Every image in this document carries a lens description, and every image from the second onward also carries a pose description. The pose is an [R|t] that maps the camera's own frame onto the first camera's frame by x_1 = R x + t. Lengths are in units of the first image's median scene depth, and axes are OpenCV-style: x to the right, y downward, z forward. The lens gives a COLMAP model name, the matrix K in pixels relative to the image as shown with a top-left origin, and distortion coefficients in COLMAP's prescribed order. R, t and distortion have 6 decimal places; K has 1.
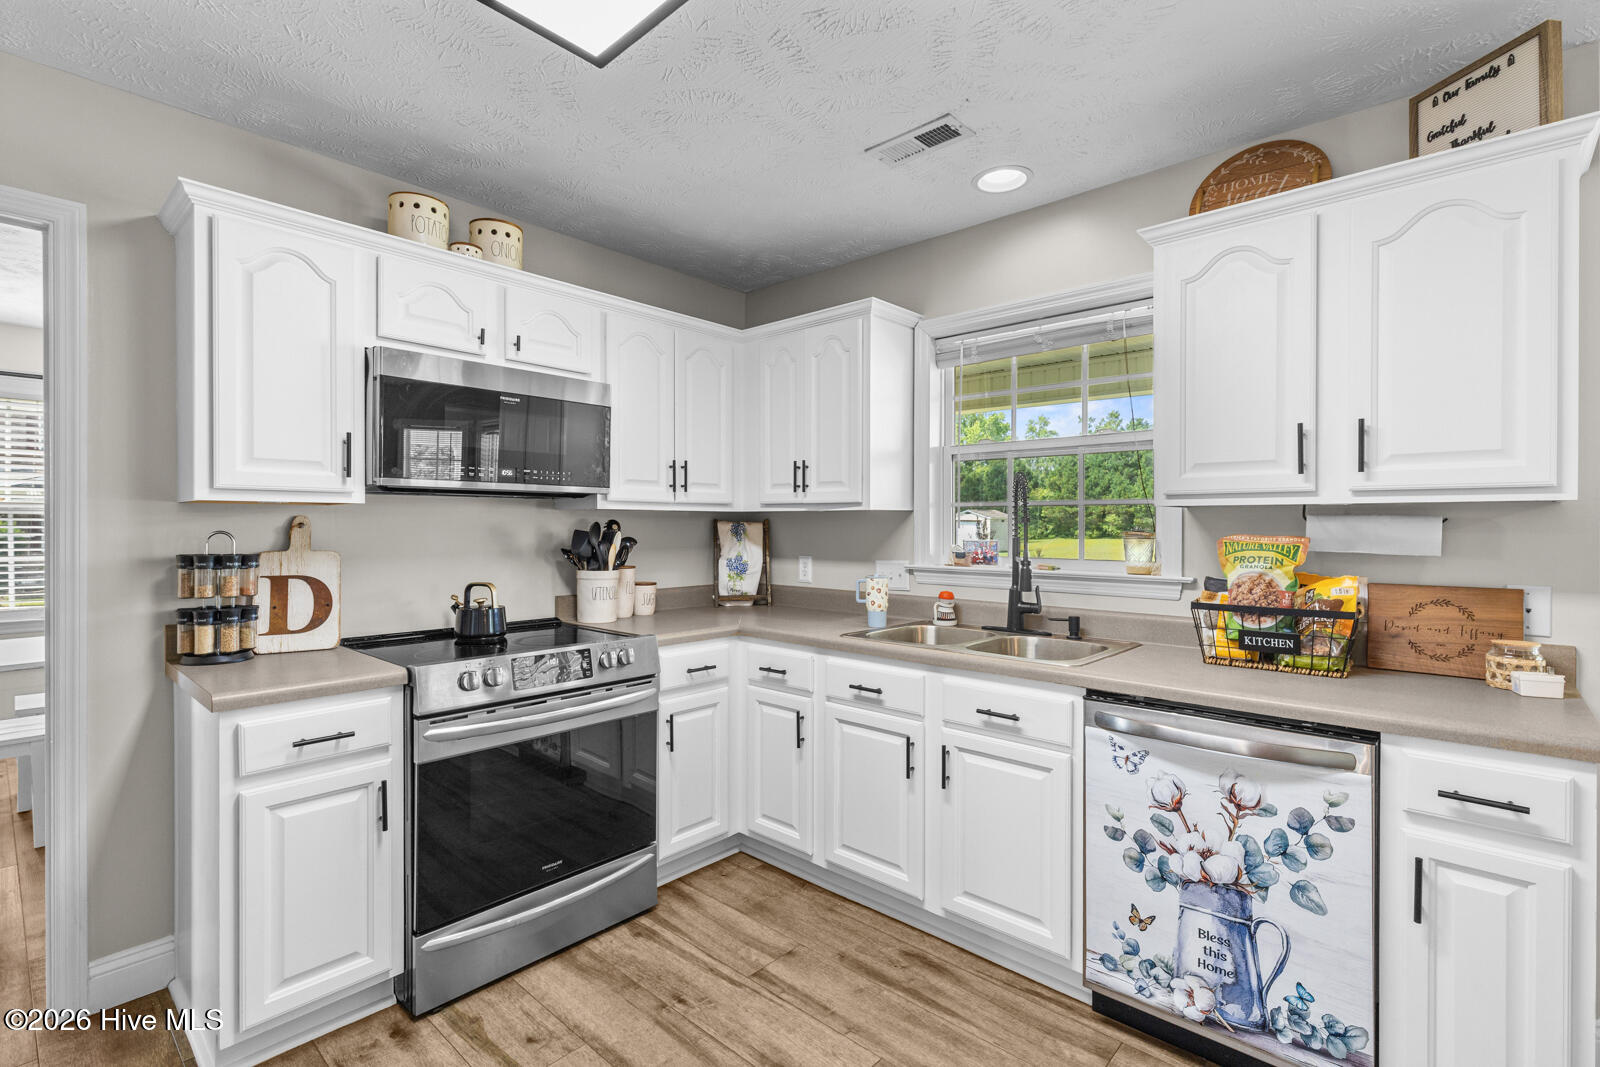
lens RADIAL K [[734.9, 0, 808.9], [0, 734.9, 530.2], [0, 0, 1]] dist [0.001989, -0.000369]
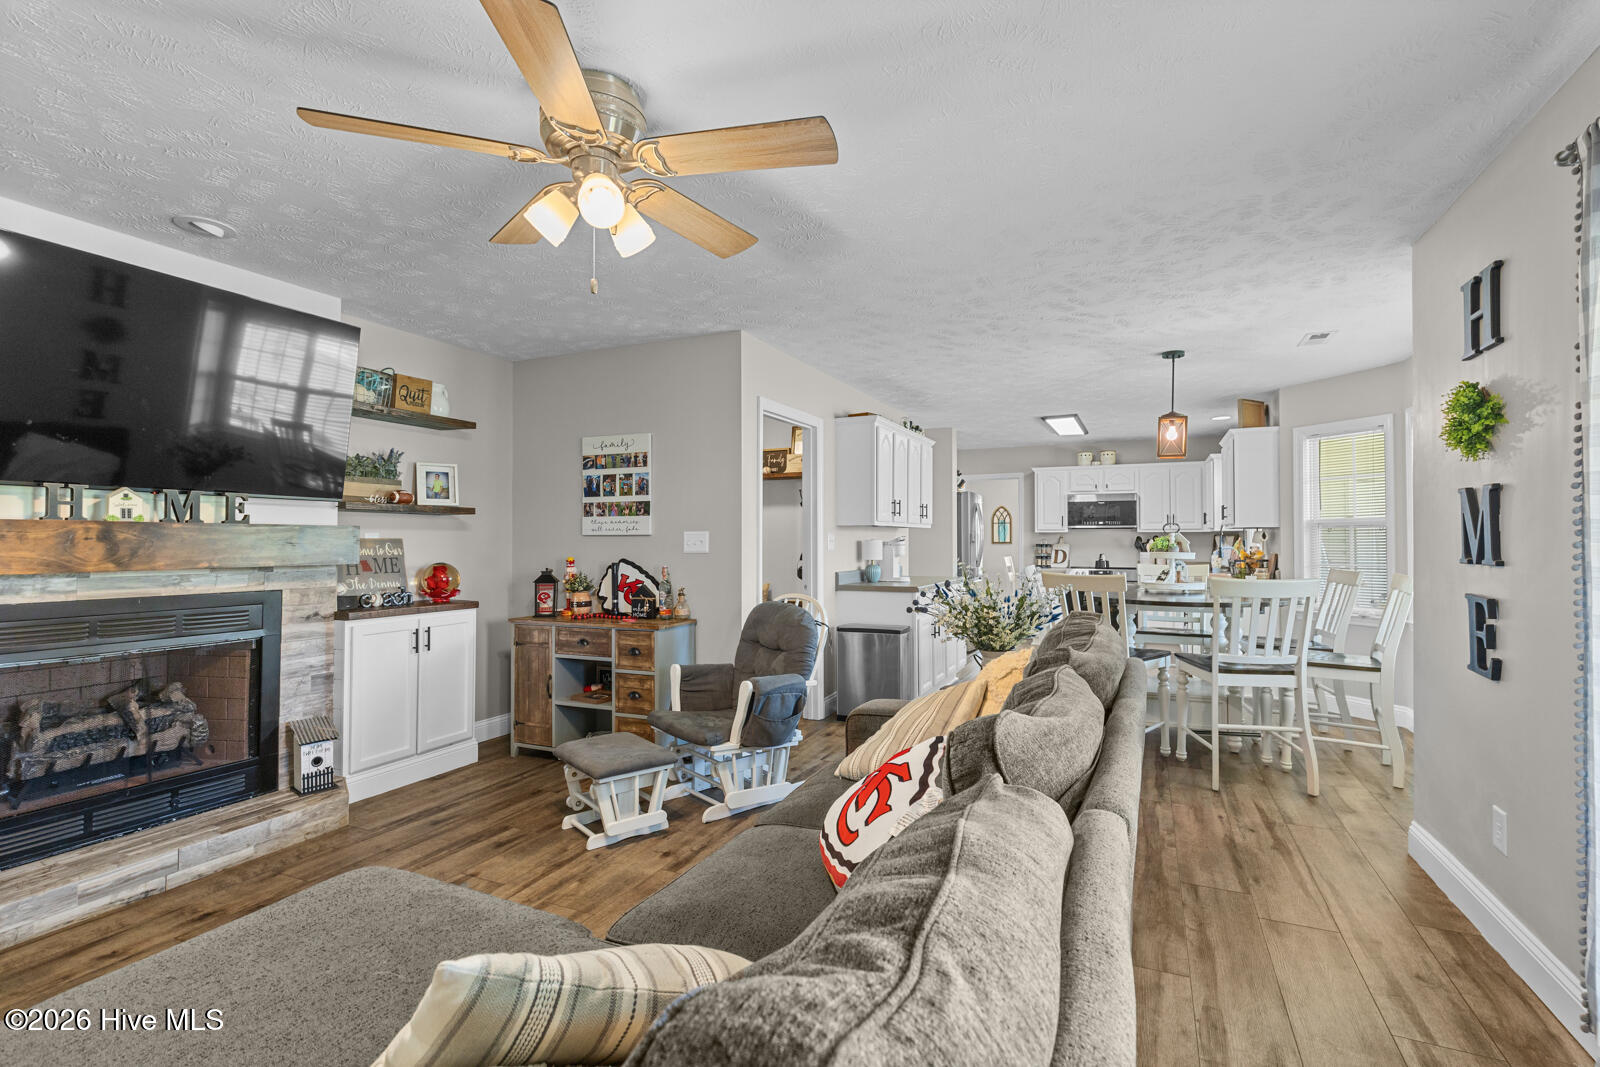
lens RADIAL K [[681.3, 0, 786.8], [0, 681.3, 533.5], [0, 0, 1]] dist [0.001436, 0.000118]
pose [[0.266953, -0.013881, -0.963610, 2.591874], [-0.007184, 0.999840, -0.016393, 0.043027], [0.963683, 0.011299, 0.266811, -1.517314]]
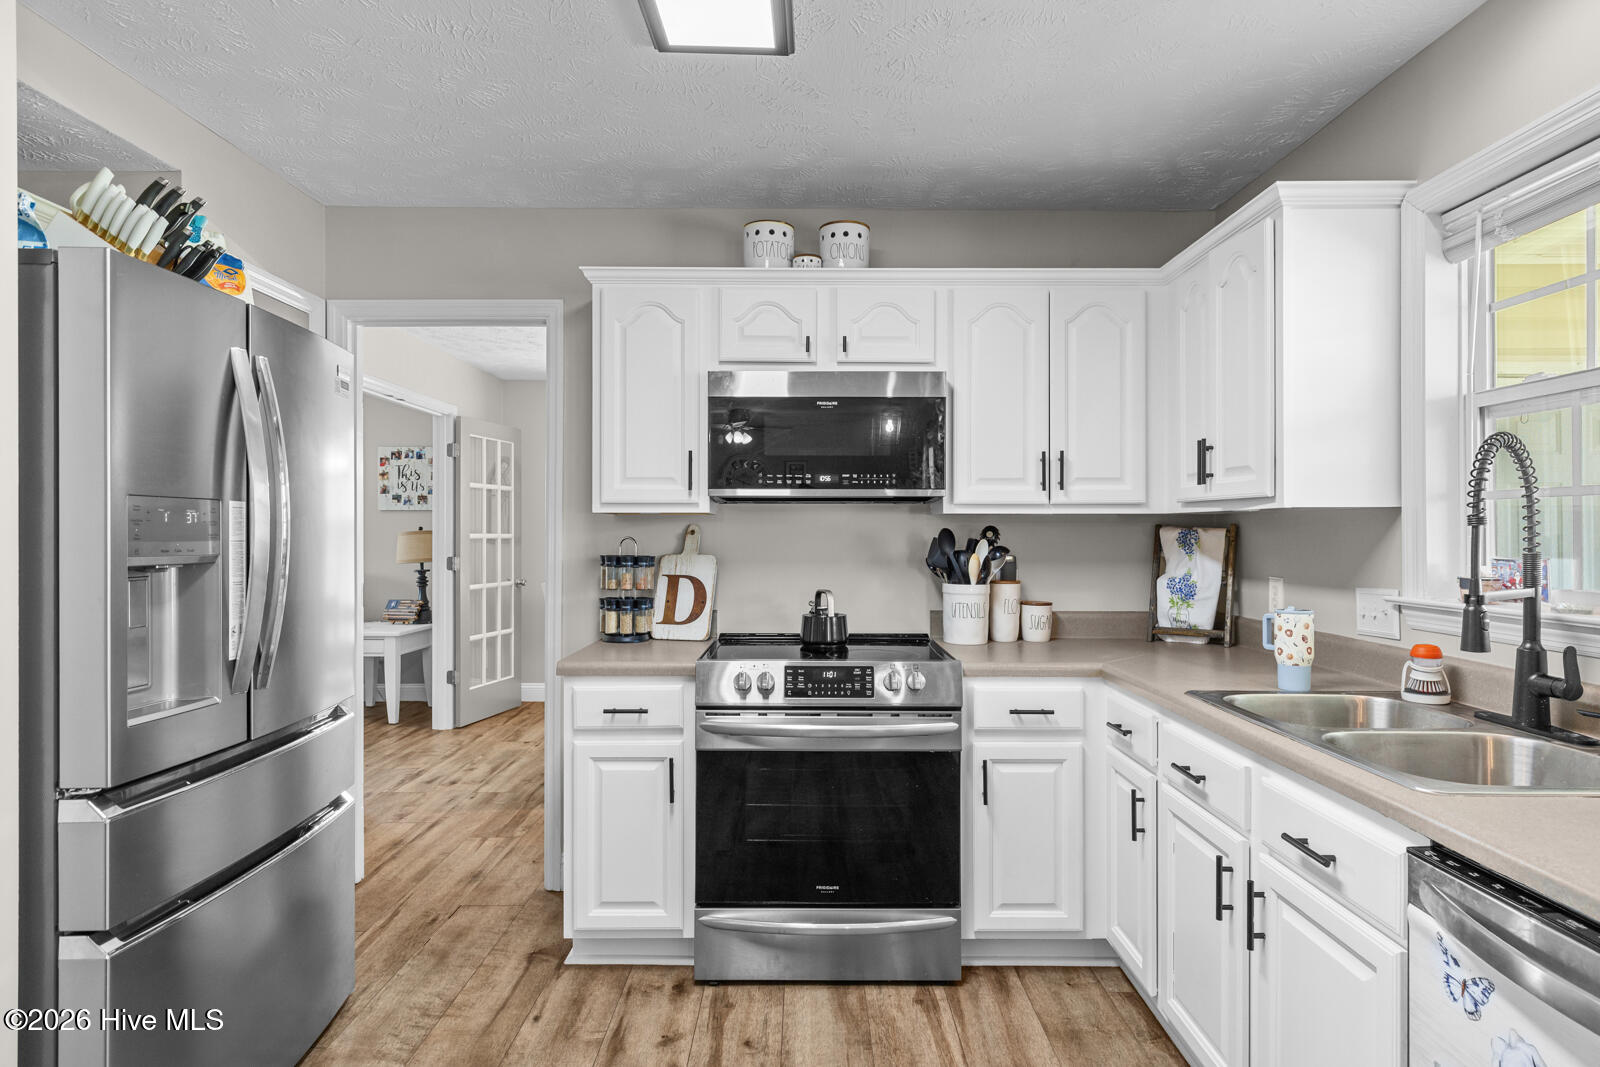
lens RADIAL K [[883.1, 0, 796.1], [0, 883.1, 532.1], [0, 0, 1]] dist [0.003494, -0.003850]
pose [[0.668105, -0.001459, -0.744065, 0.456334], [-0.005159, 0.999965, -0.006593, 0.001263], [0.744049, 0.008243, 0.668074, 0.190080]]
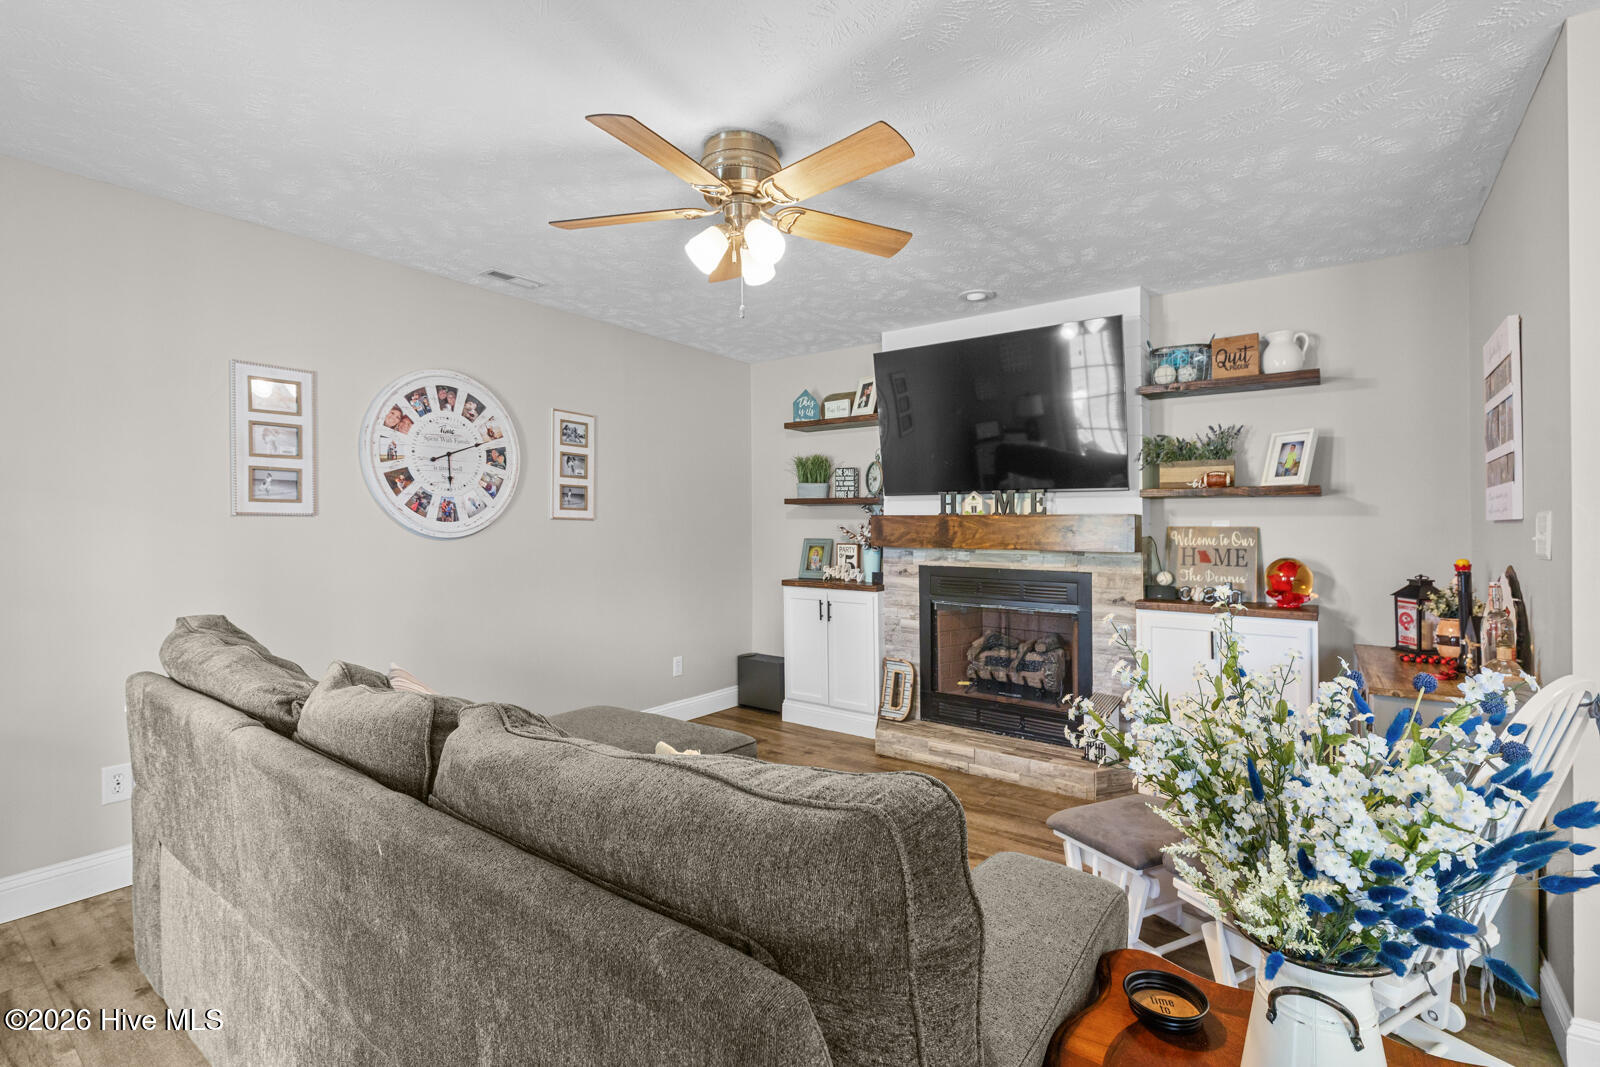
lens RADIAL K [[734.9, 0, 807.8], [0, 734.9, 532.3], [0, 0, 1]] dist [0.001989, -0.000369]
pose [[-0.994604, -0.004911, -0.103624, 1.809372], [-0.006917, 0.999795, 0.019007, 0.023606], [0.103510, 0.019622, -0.994435, -0.560376]]
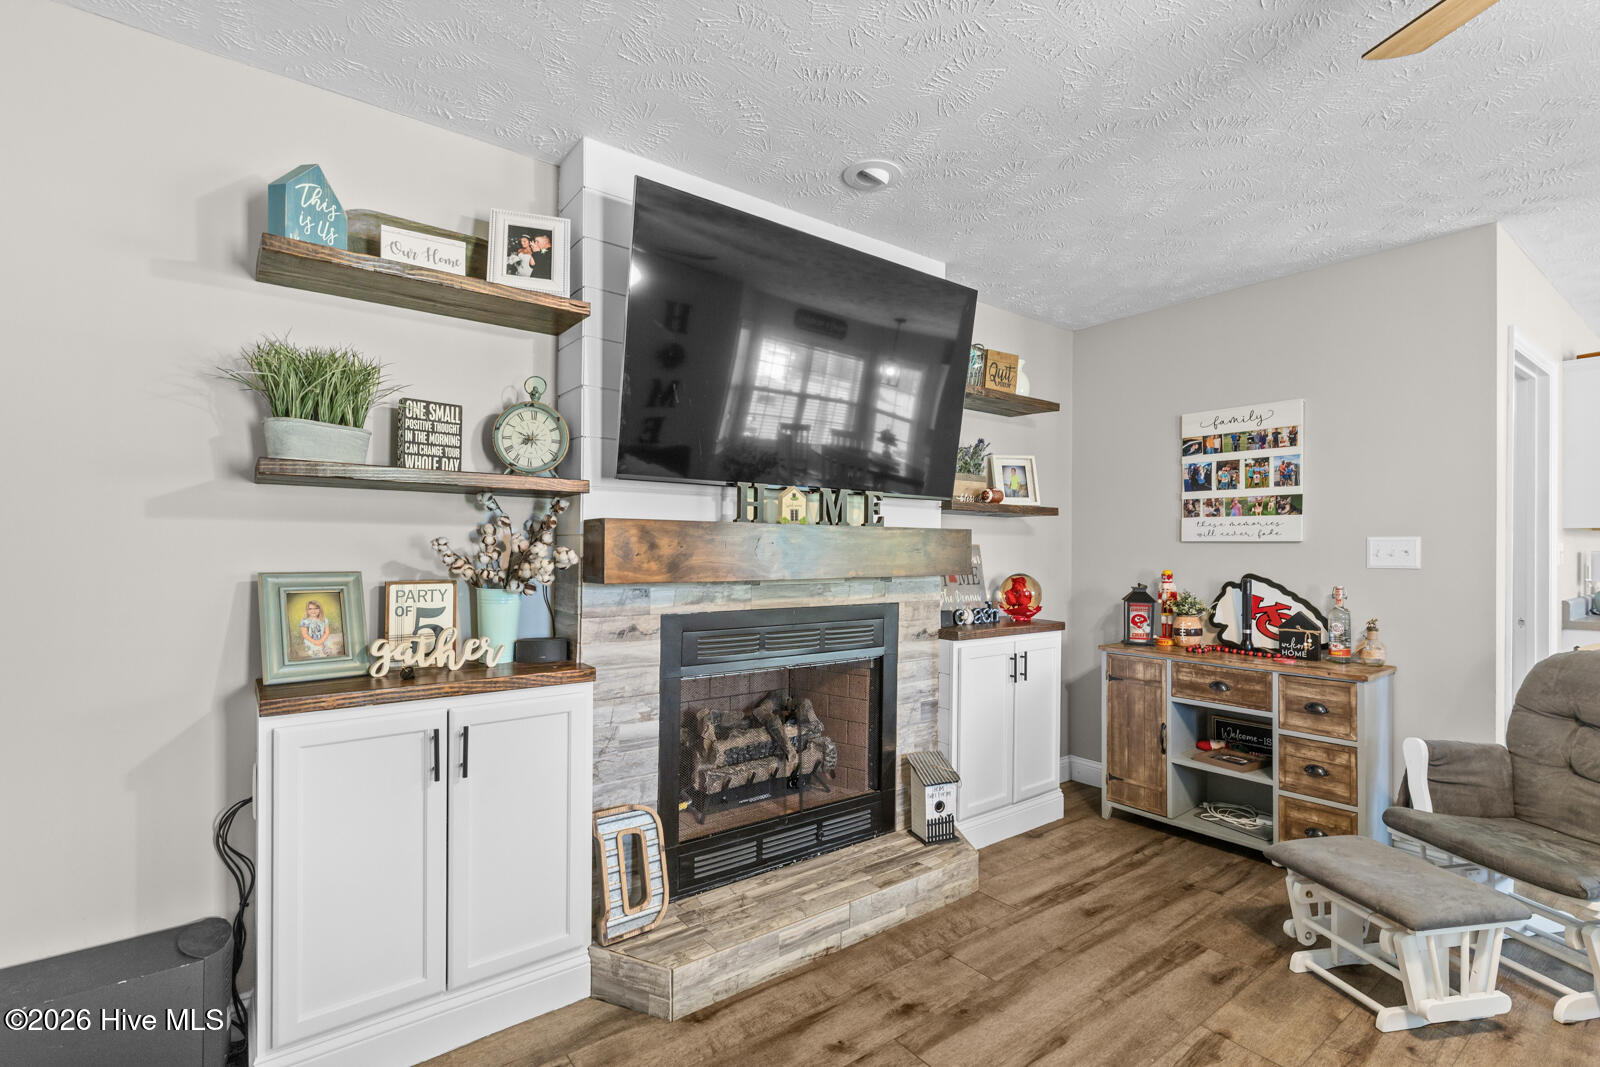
lens RADIAL K [[681.3, 0, 816.0], [0, 681.3, 548.4], [0, 0, 1]] dist [0.001436, 0.000118]
pose [[-0.197722, -0.002308, -0.980255, 2.203012], [-0.016684, 0.999860, 0.001011, 0.046816], [0.980116, 0.016554, -0.197733, -2.031891]]
